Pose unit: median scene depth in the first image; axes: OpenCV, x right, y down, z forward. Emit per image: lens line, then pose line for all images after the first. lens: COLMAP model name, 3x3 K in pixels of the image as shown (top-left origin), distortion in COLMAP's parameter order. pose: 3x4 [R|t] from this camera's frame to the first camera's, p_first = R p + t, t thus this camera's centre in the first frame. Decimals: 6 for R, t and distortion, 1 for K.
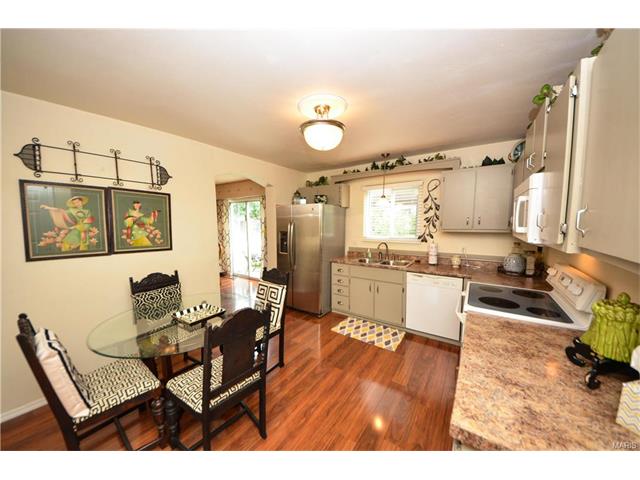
lens RADIAL K [[229.4, 0, 320.1], [0, 229.4, 245.4], [0, 0, 1]] dist [0.045605, -0.026915]
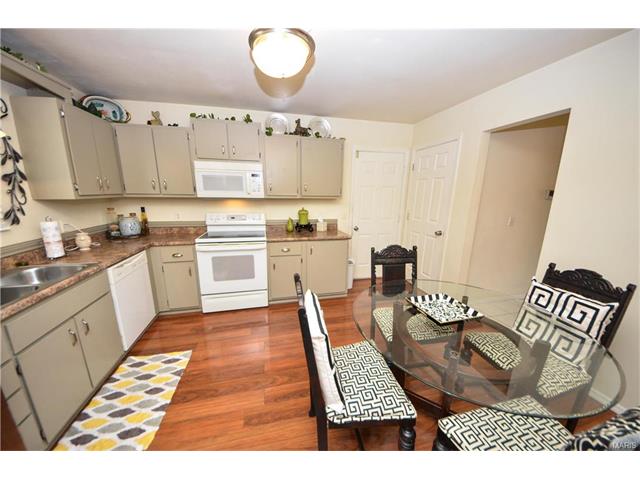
lens RADIAL K [[229.4, 0, 320.1], [0, 229.4, 245.4], [0, 0, 1]] dist [0.045605, -0.026915]
pose [[-0.741024, -0.168685, 0.649945, -0.539333], [0.050314, 0.951262, 0.304253, -0.128874], [-0.669591, 0.258160, -0.696420, 1.346667]]
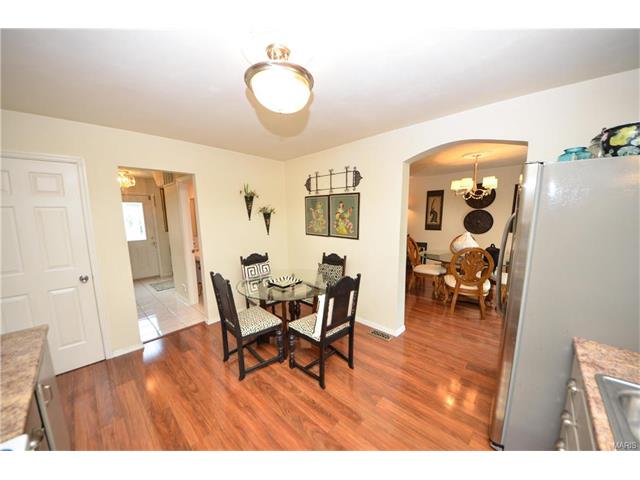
lens RADIAL K [[229.4, 0, 320.1], [0, 229.4, 245.4], [0, 0, 1]] dist [0.045605, -0.026915]
pose [[-0.163967, 0.146903, -0.975466, 0.616607], [-0.078296, 0.983792, 0.161317, -0.140372], [0.983354, 0.102825, -0.149808, 1.086697]]
